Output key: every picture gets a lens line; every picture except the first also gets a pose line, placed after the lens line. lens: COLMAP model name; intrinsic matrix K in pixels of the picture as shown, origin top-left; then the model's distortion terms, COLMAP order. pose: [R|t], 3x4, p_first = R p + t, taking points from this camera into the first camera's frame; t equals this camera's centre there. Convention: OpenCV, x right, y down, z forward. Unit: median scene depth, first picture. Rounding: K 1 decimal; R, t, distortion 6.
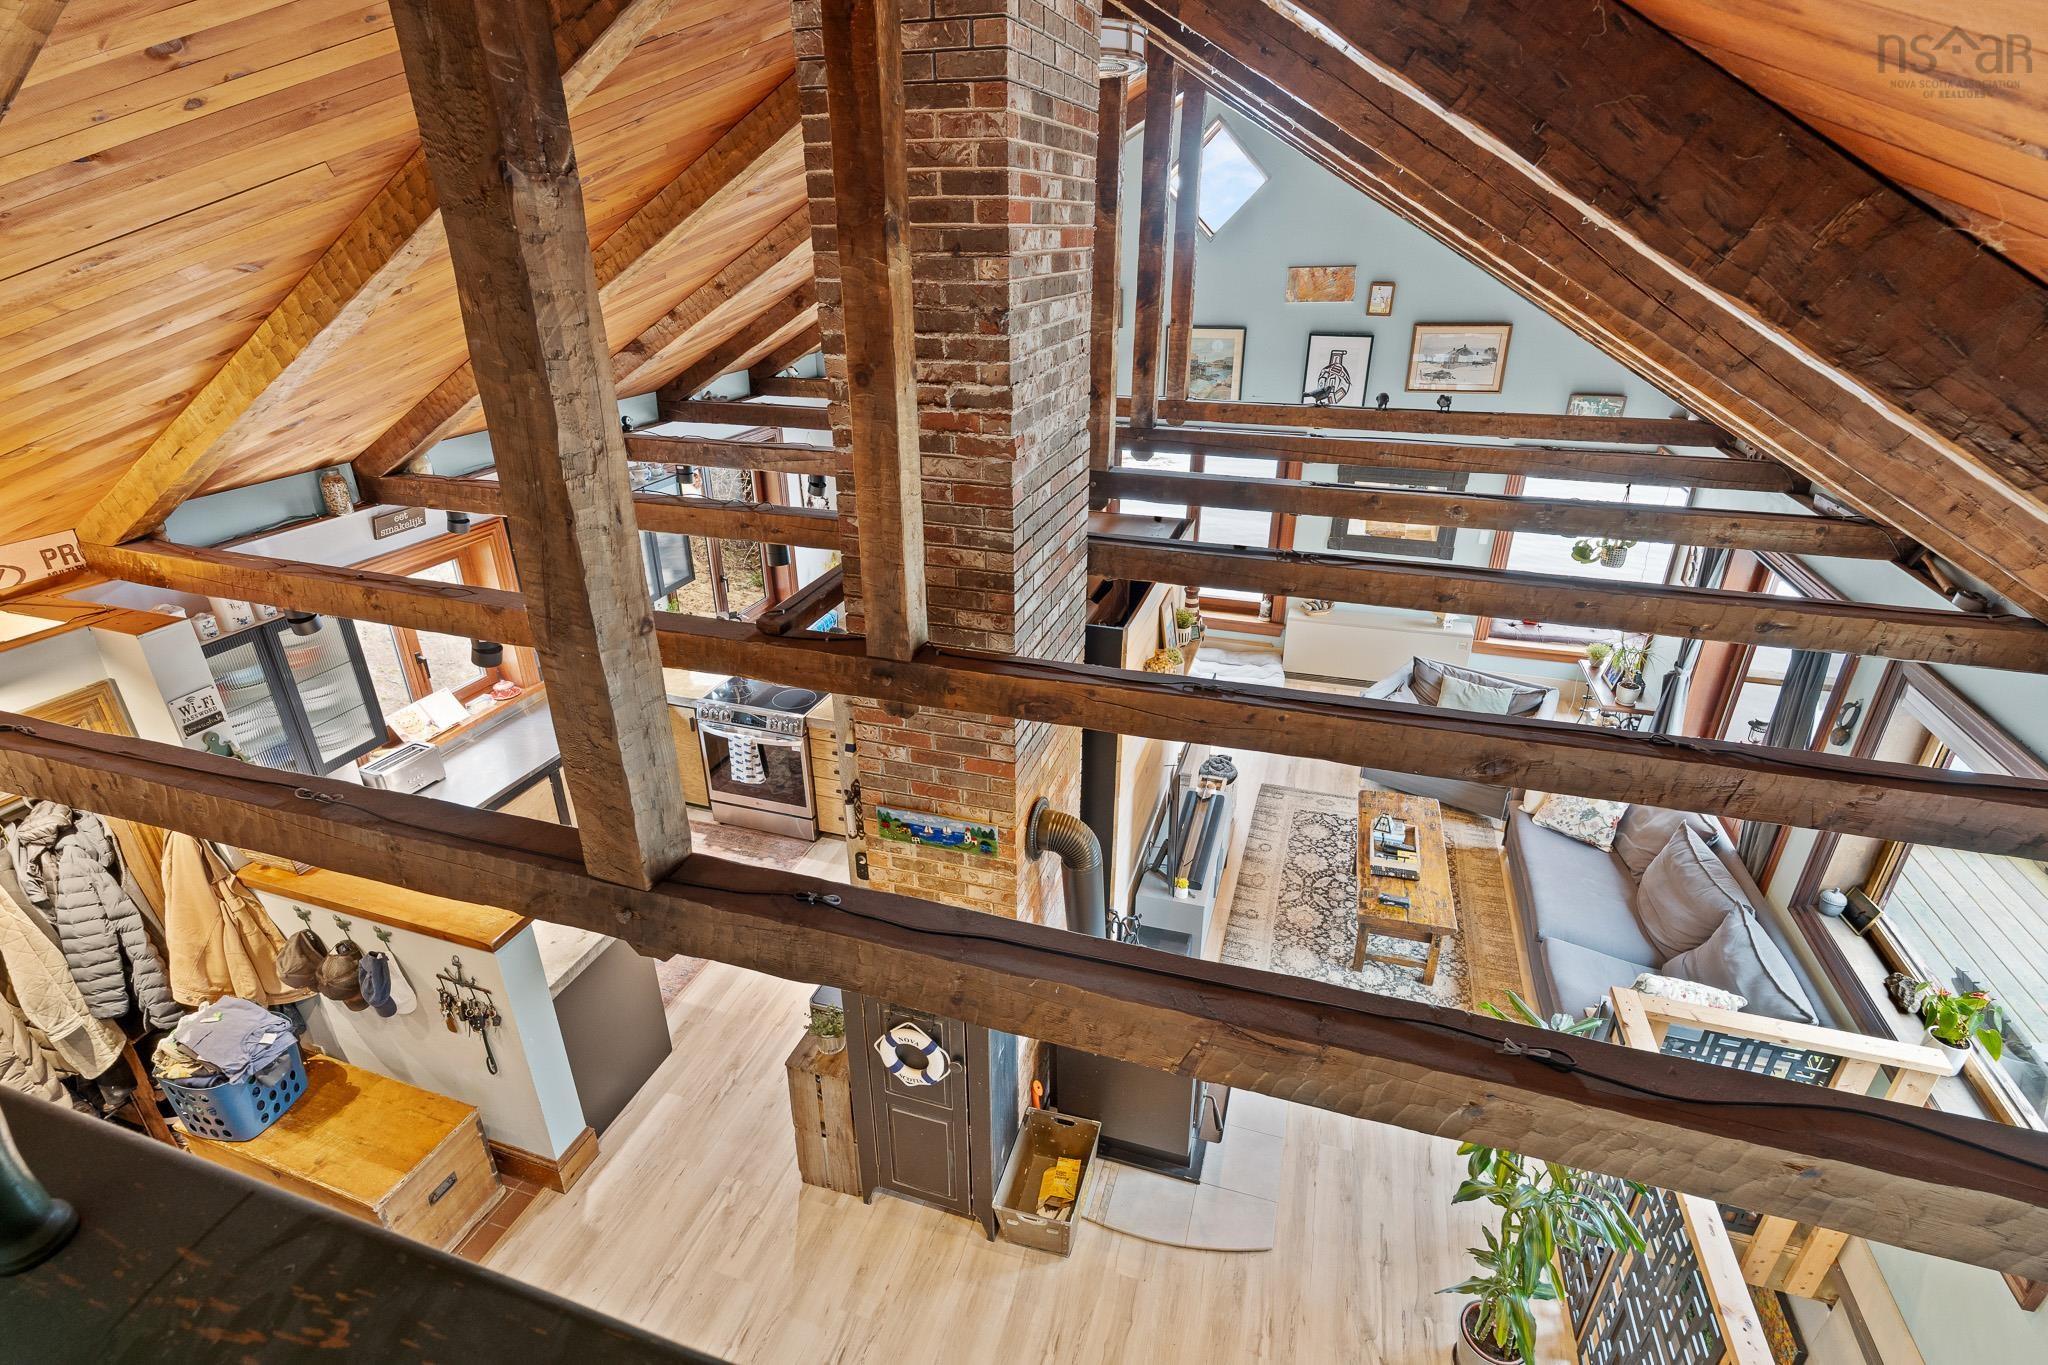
lens RADIAL K [[977.7, 0, 1019.6], [0, 977.7, 680.0], [0, 0, 1]] dist [-0.008472, 0.000674]
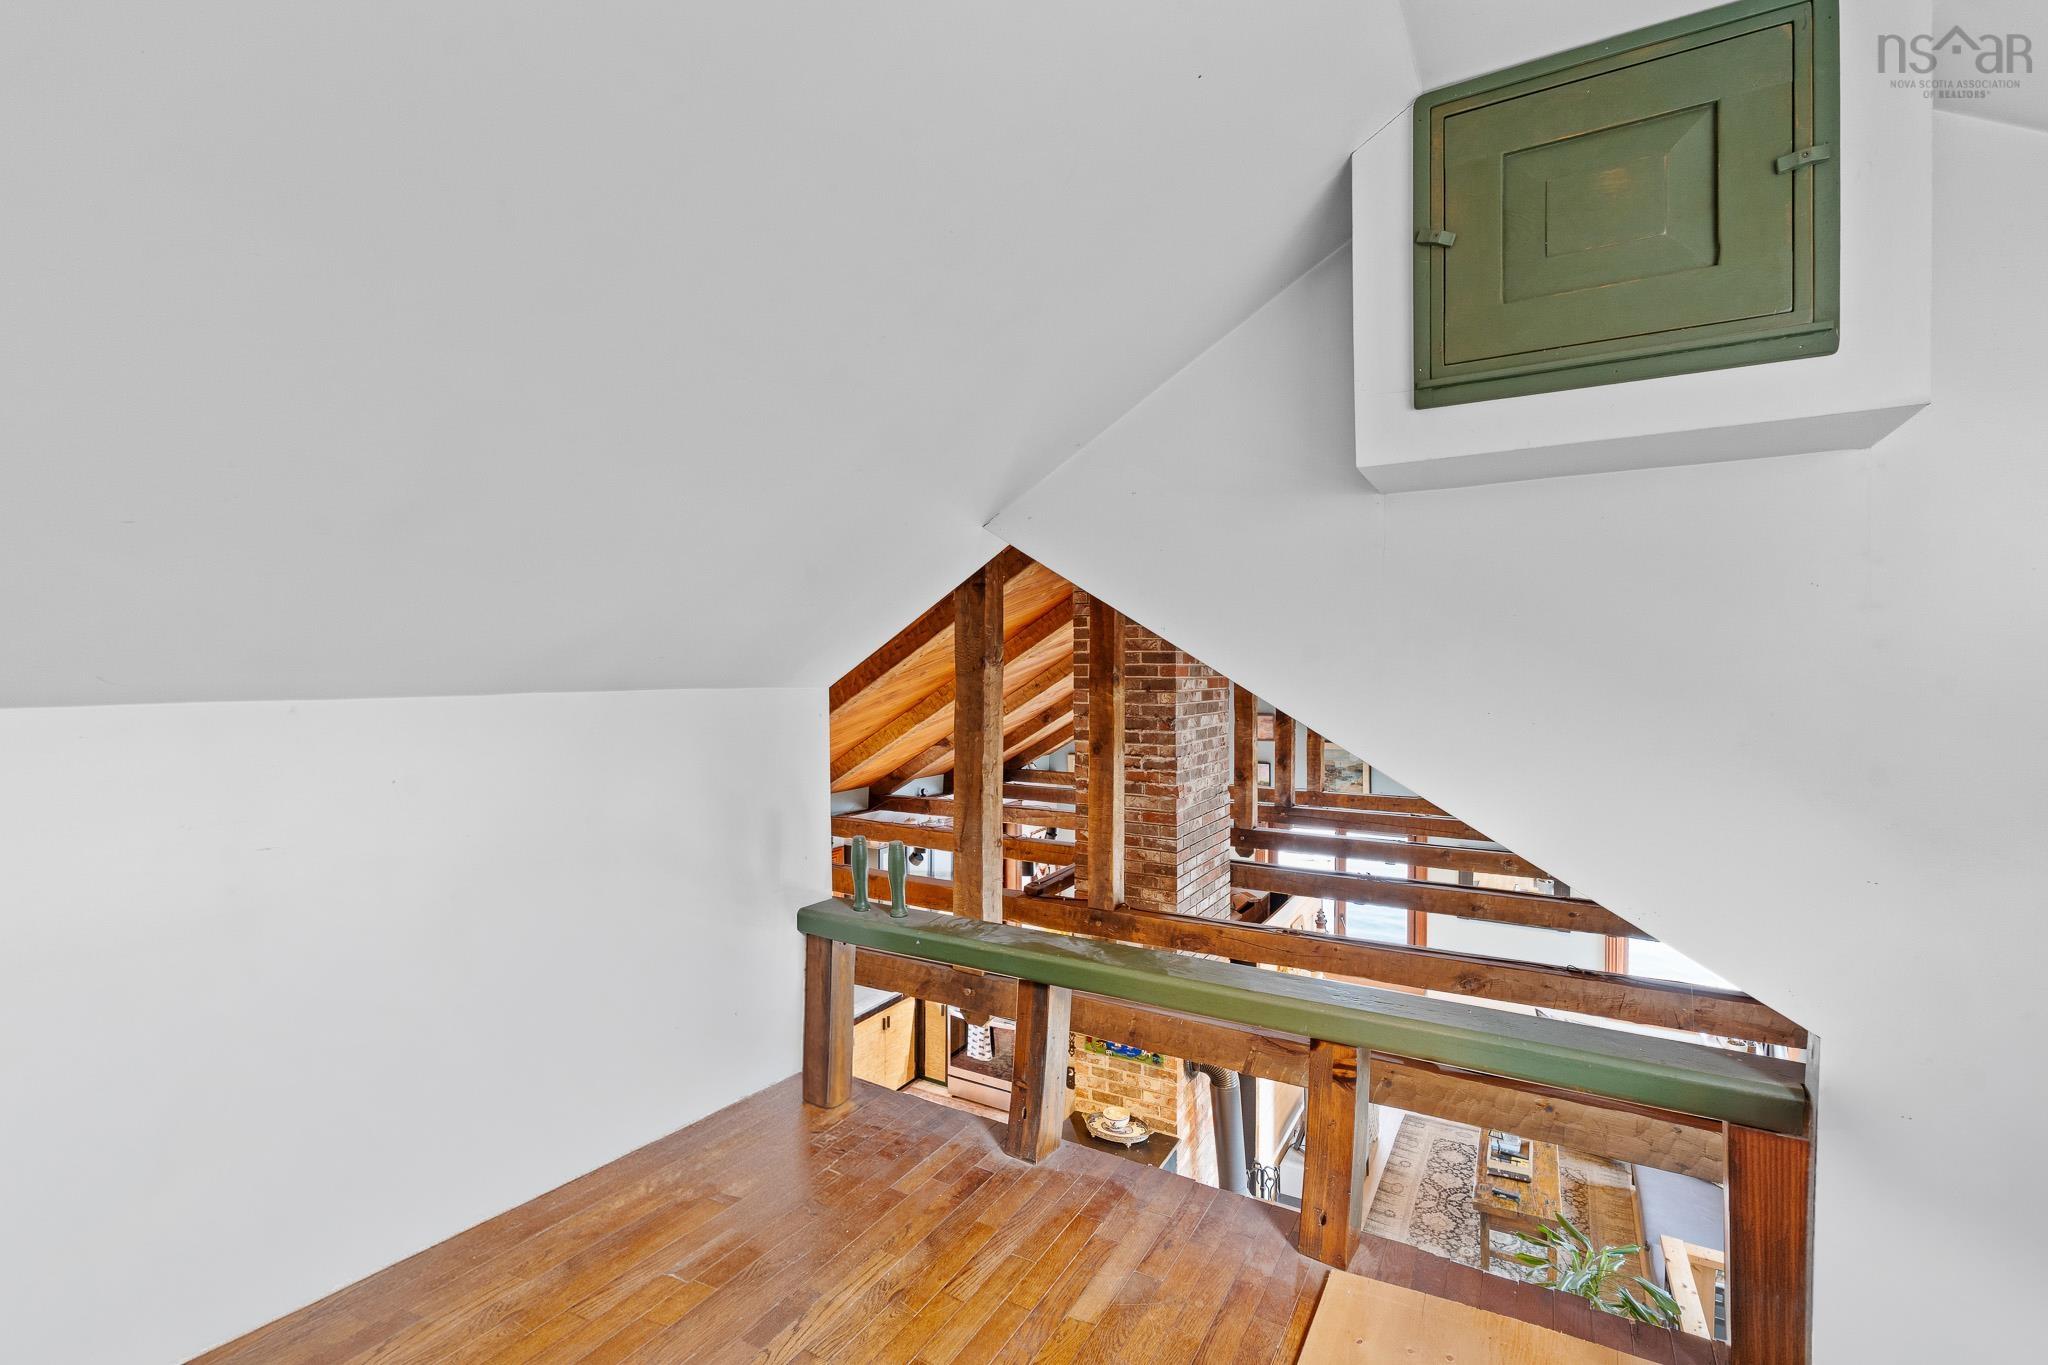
lens RADIAL K [[913.3, 0, 1024.0], [0, 913.3, 682.5], [0, 0, 1]] dist [0.000432, -0.000003]
pose [[0.978866, 0.007477, -0.204368, 0.053714], [-0.089840, 0.913458, -0.396891, 0.243761], [0.183714, 0.406864, 0.894825, -0.566685]]
